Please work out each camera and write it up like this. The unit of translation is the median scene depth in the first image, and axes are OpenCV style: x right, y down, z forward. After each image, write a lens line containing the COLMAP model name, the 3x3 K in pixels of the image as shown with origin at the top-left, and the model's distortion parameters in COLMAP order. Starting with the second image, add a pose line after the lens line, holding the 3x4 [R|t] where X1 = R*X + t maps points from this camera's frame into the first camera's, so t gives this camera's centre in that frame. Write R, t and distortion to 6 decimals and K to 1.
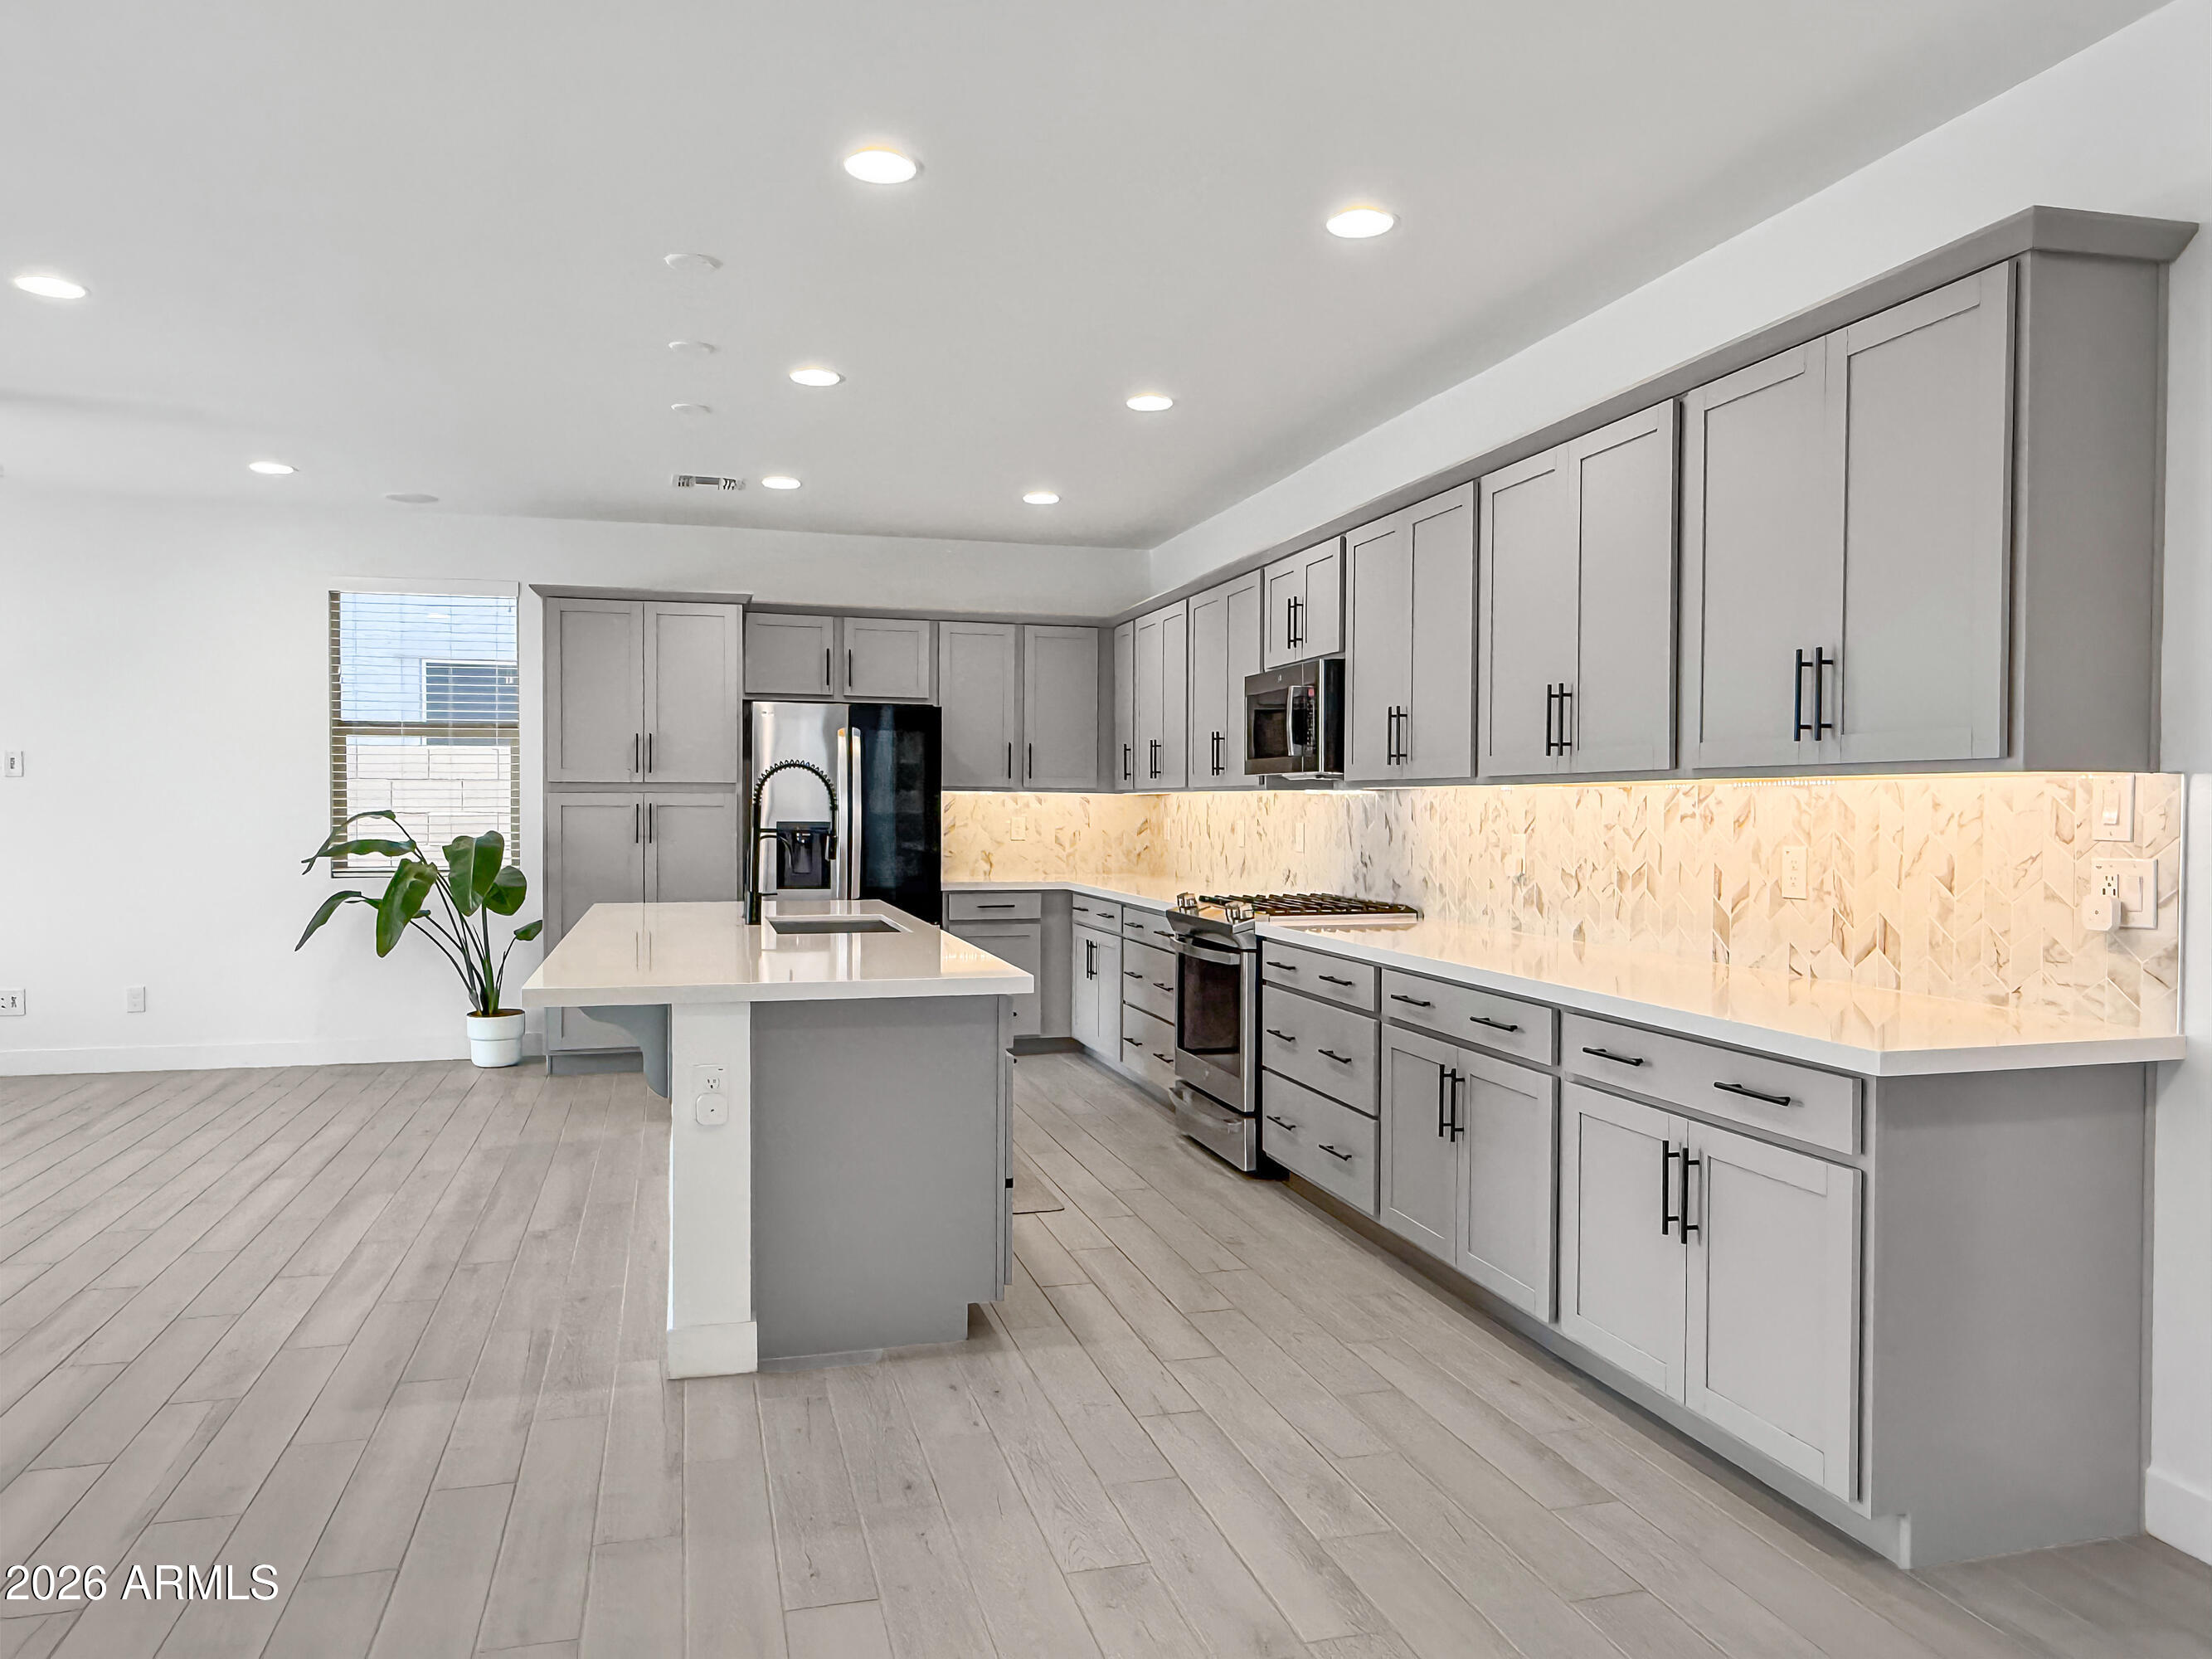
lens RADIAL K [[1453.9, 0, 1110.9], [0, 1453.9, 850.4], [0, 0, 1]] dist [0.000975, 0.000742]
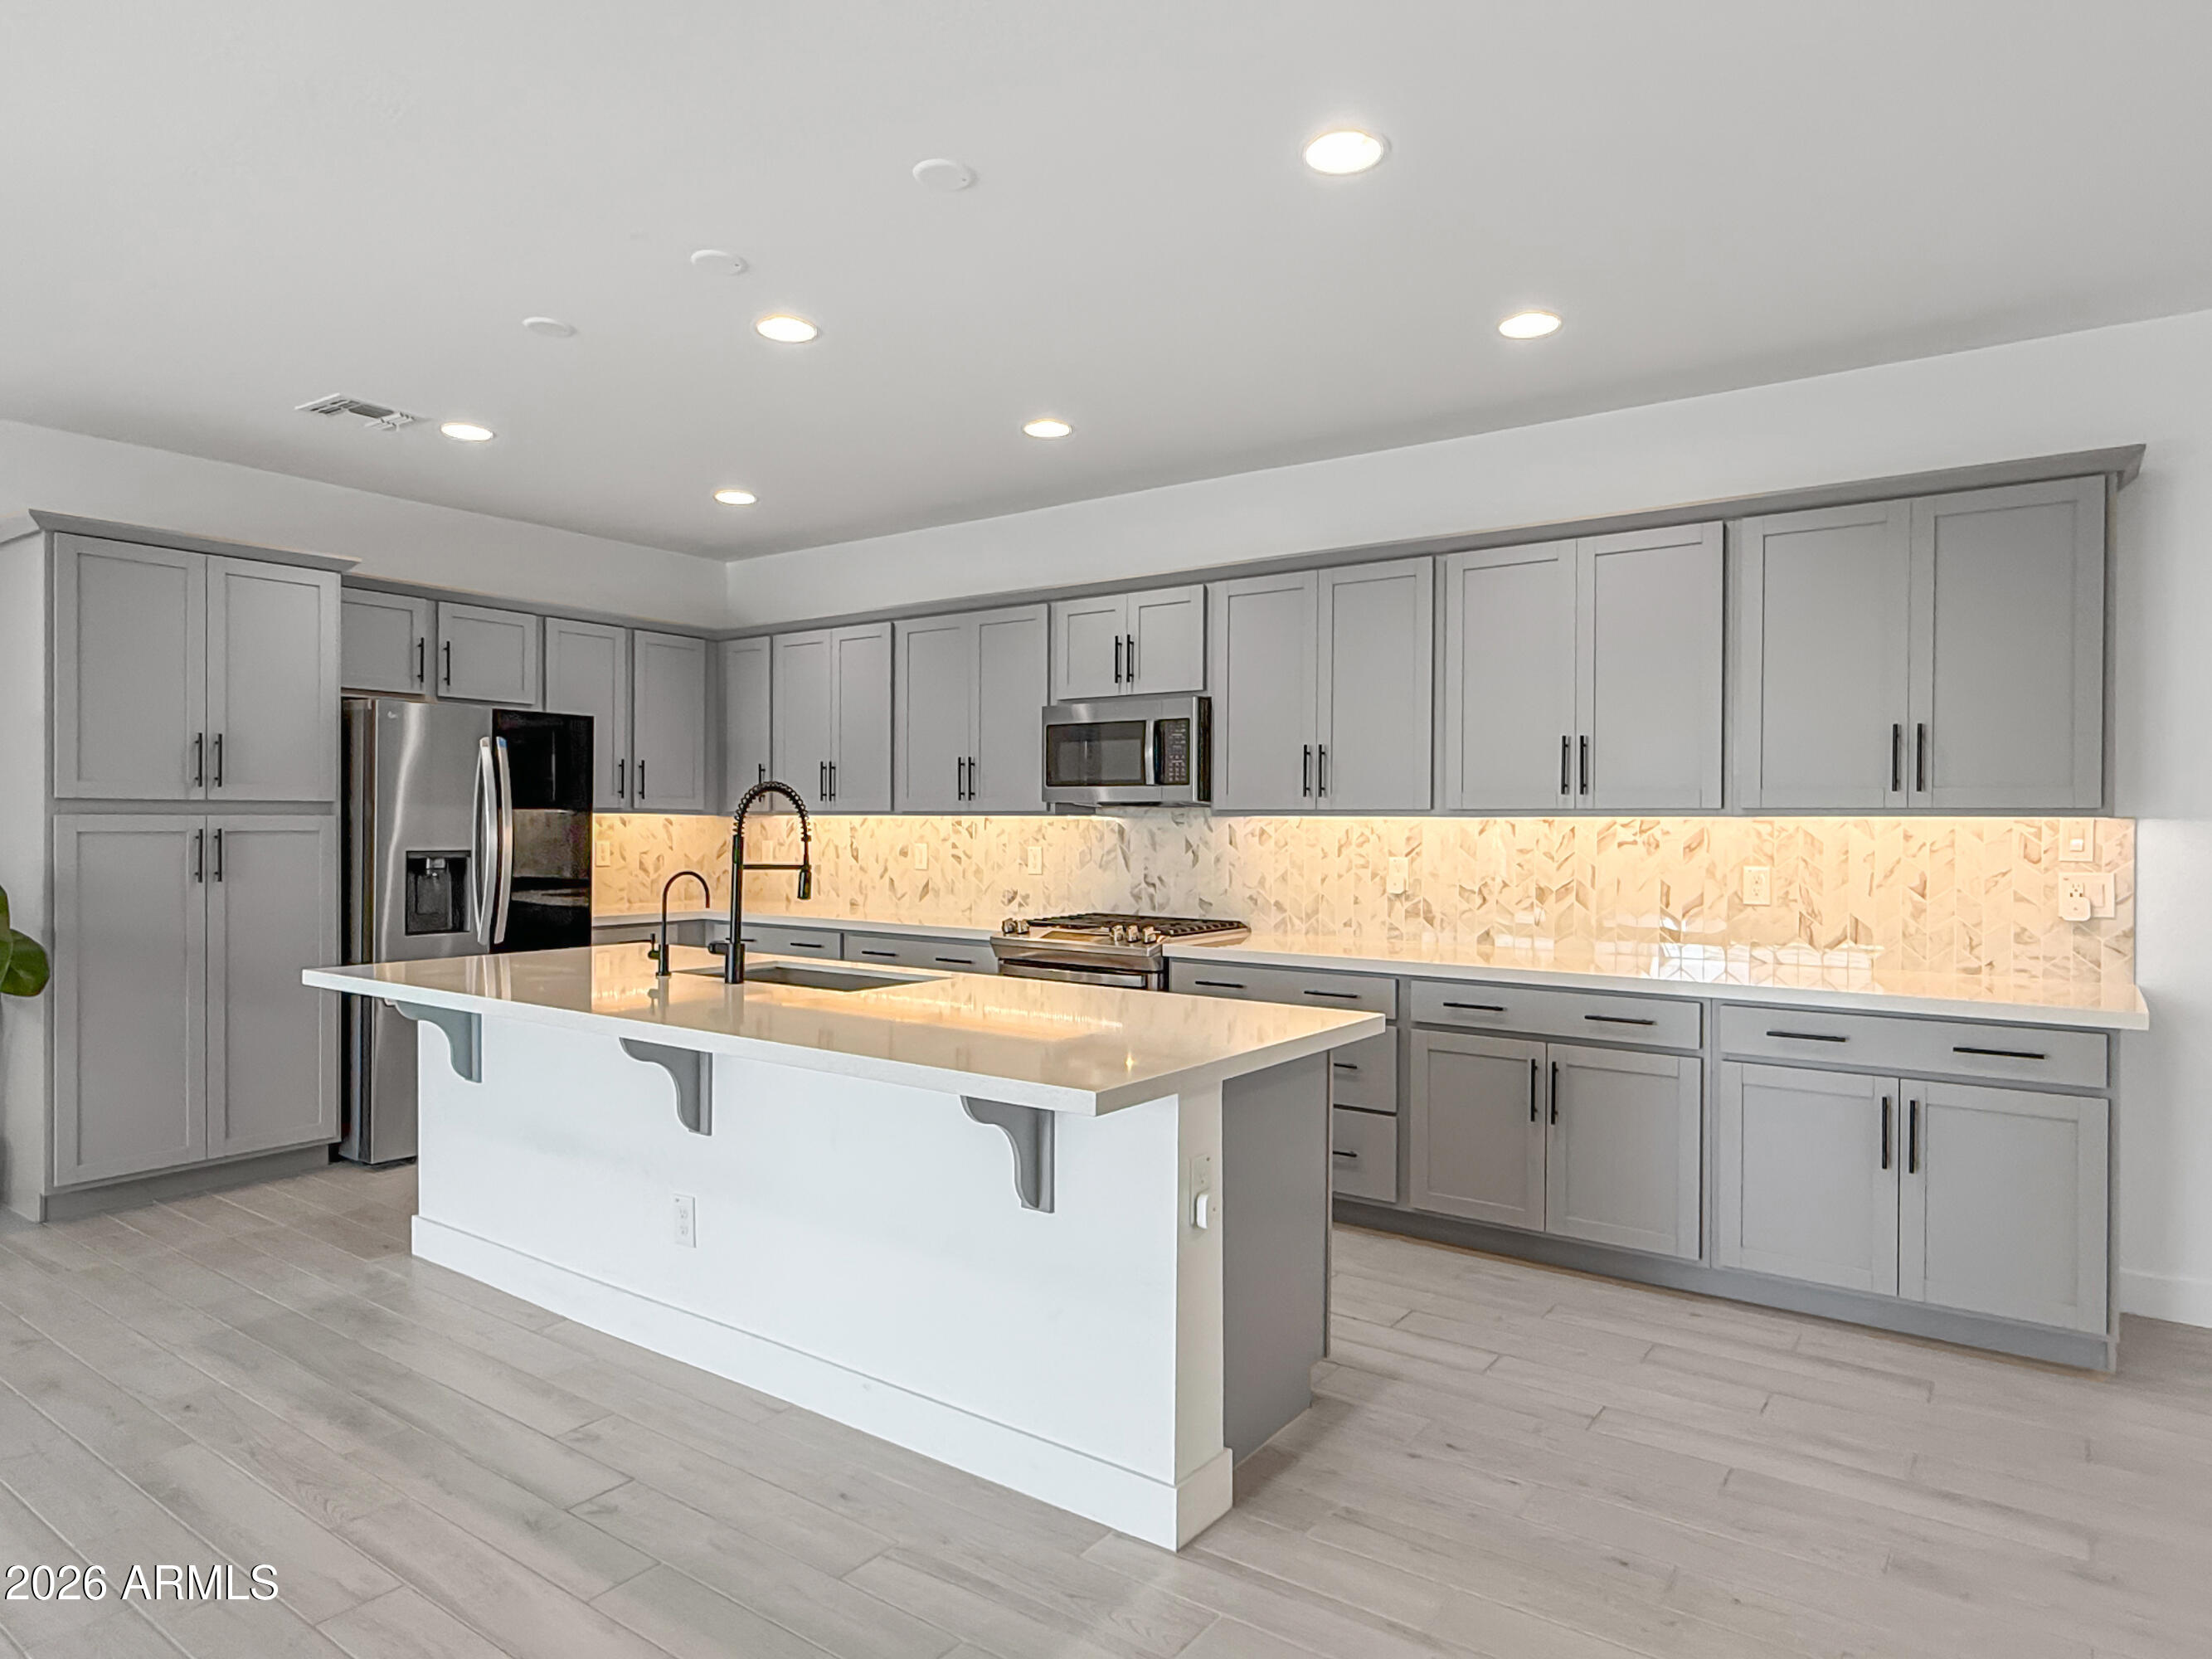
lens RADIAL K [[1297.5, 0, 1094.5], [0, 1297.5, 830.3], [0, 0, 1]] dist [0.004053, 0.000216]
pose [[0.792841, -0.003238, 0.609420, -0.611741], [0.016705, 0.999726, -0.016420, -0.021761], [-0.609199, 0.023199, 0.792678, 0.345659]]
